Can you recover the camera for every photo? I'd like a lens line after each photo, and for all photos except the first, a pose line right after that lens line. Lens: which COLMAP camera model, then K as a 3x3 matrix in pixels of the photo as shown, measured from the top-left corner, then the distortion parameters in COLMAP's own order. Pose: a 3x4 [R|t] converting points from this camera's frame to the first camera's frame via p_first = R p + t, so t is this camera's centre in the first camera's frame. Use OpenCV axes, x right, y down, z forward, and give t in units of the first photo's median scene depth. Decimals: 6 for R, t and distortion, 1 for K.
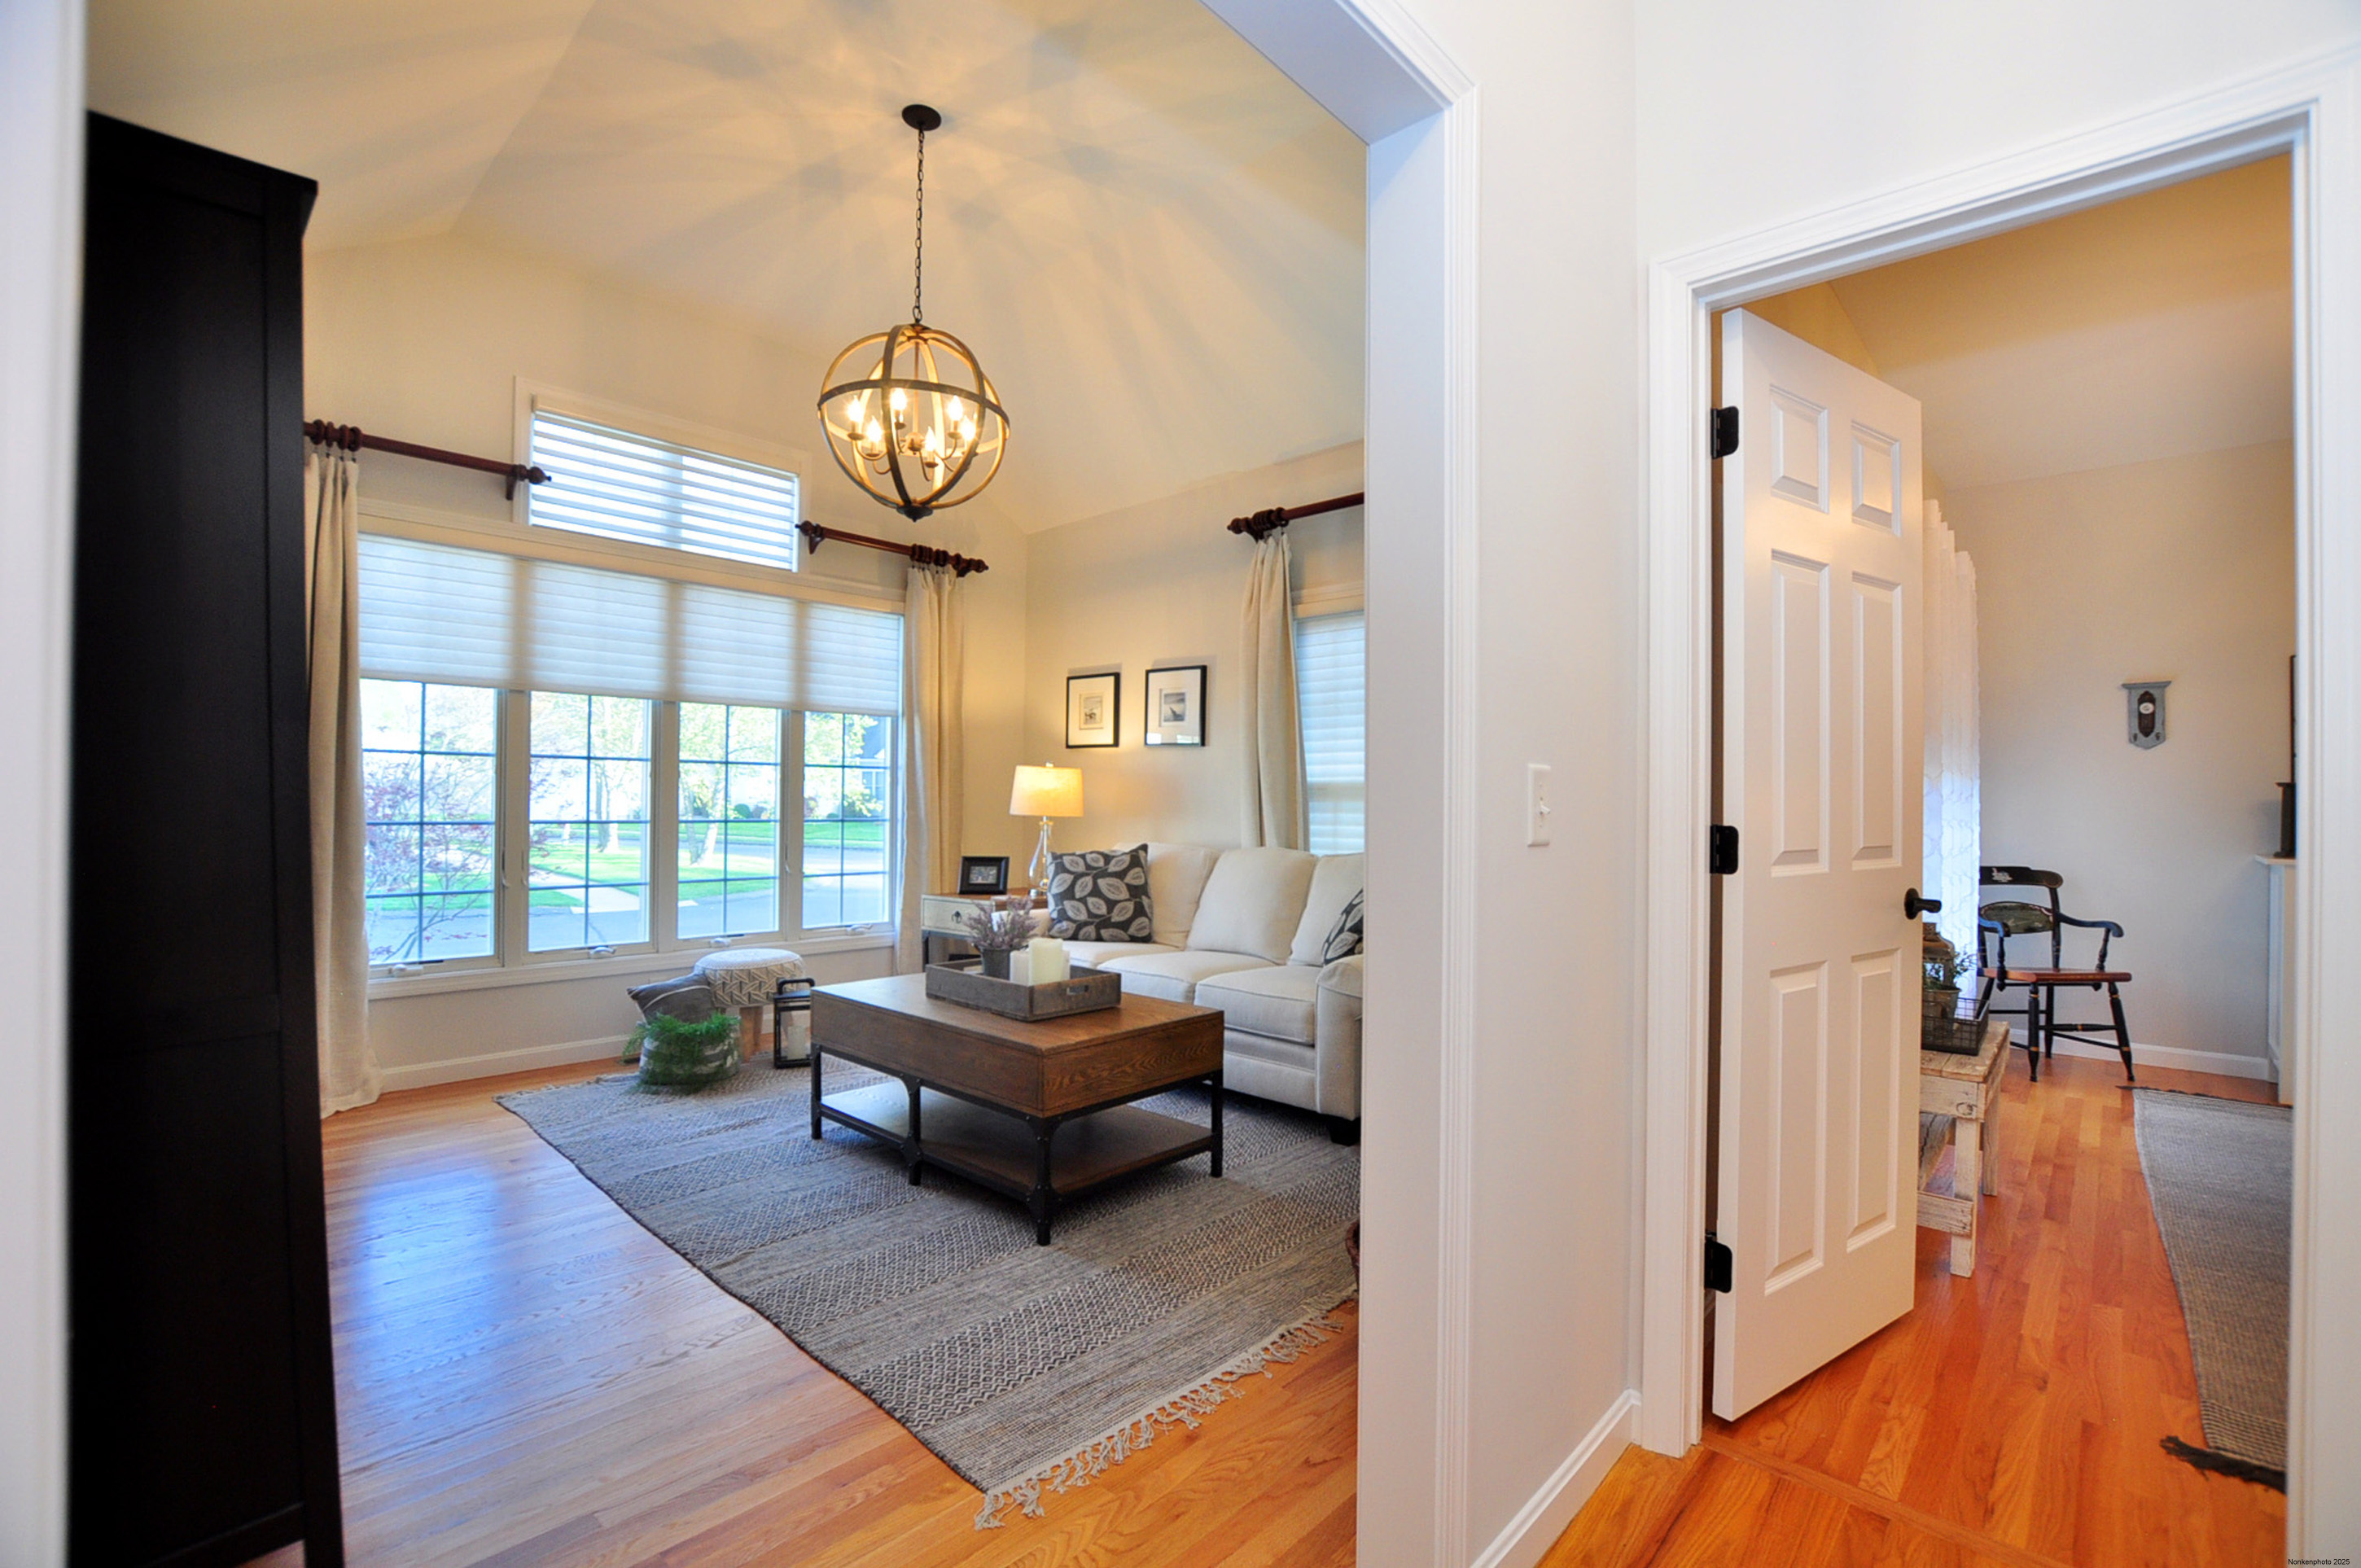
lens RADIAL K [[1054.7, 0, 1202.1], [0, 1054.7, 797.9], [0, 0, 1]] dist [-0.030945, 0.004223]
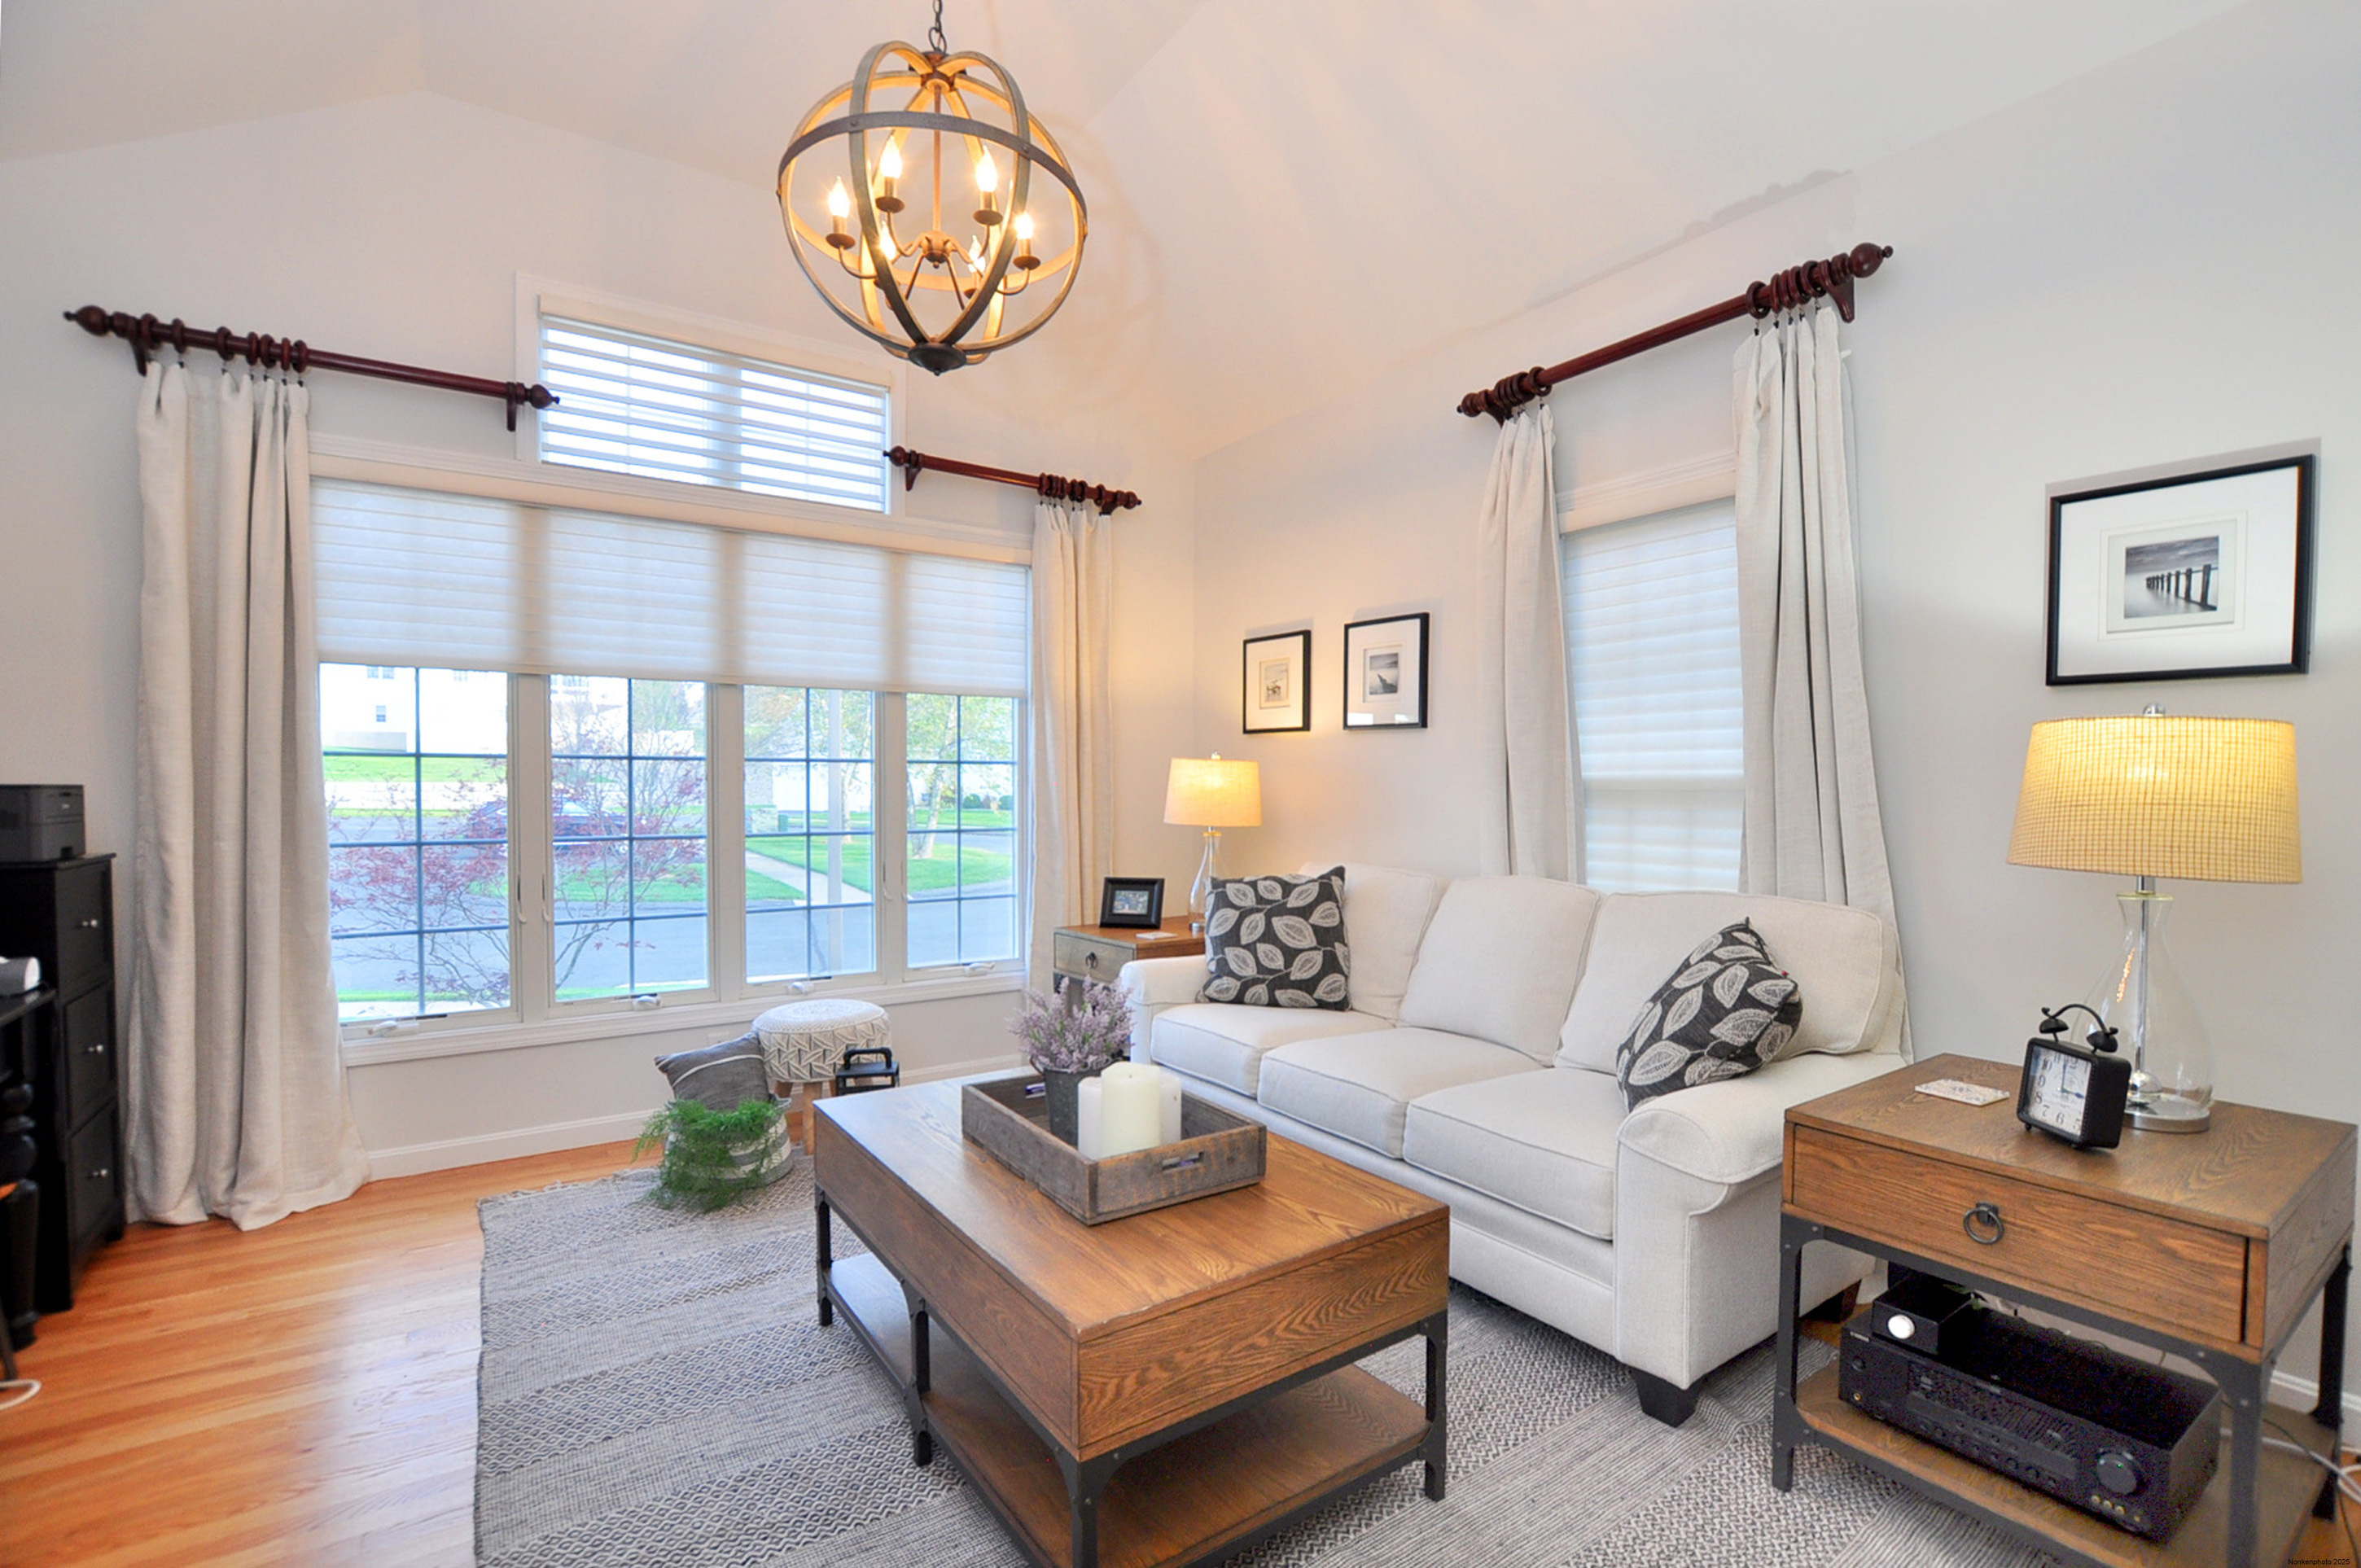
lens RADIAL K [[1054.7, 0, 1196.2], [0, 1054.7, 807.6], [0, 0, 1]] dist [-0.030945, 0.004223]
pose [[0.974730, -0.003907, -0.223351, 0.010580], [0.009195, 0.999701, 0.022641, -0.014213], [0.223196, -0.024122, 0.974475, 0.316171]]
